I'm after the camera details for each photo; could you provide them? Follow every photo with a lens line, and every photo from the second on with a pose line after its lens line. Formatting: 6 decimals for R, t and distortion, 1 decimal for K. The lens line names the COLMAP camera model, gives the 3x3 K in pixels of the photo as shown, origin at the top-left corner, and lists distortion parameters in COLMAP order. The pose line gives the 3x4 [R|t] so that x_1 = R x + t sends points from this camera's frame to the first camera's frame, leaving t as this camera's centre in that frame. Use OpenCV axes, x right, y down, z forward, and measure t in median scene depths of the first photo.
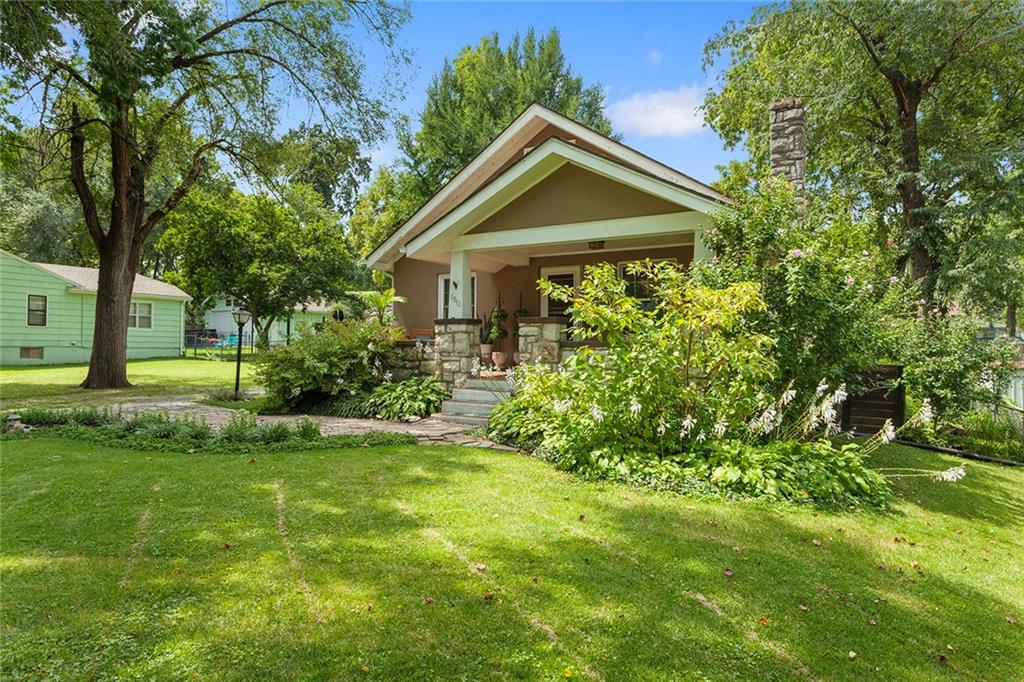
lens RADIAL K [[594.4, 0, 512.0], [0, 594.4, 341.0], [0, 0, 1]] dist [0.001352, 0.000173]
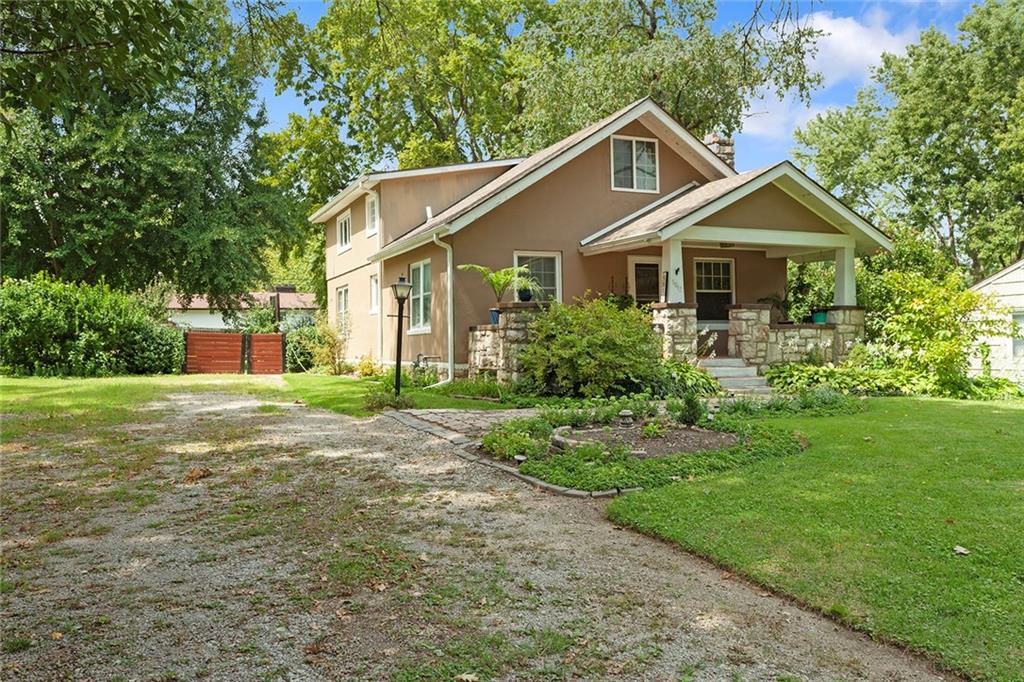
lens RADIAL K [[844.7, 0, 512.0], [0, 844.7, 341.0], [0, 0, 1]] dist [0.004329, -0.001051]
pose [[0.578122, -0.005318, 0.815933, -1.493814], [0.008703, 0.999962, 0.000351, 0.026563], [-0.815904, 0.006898, 0.578147, 0.376482]]
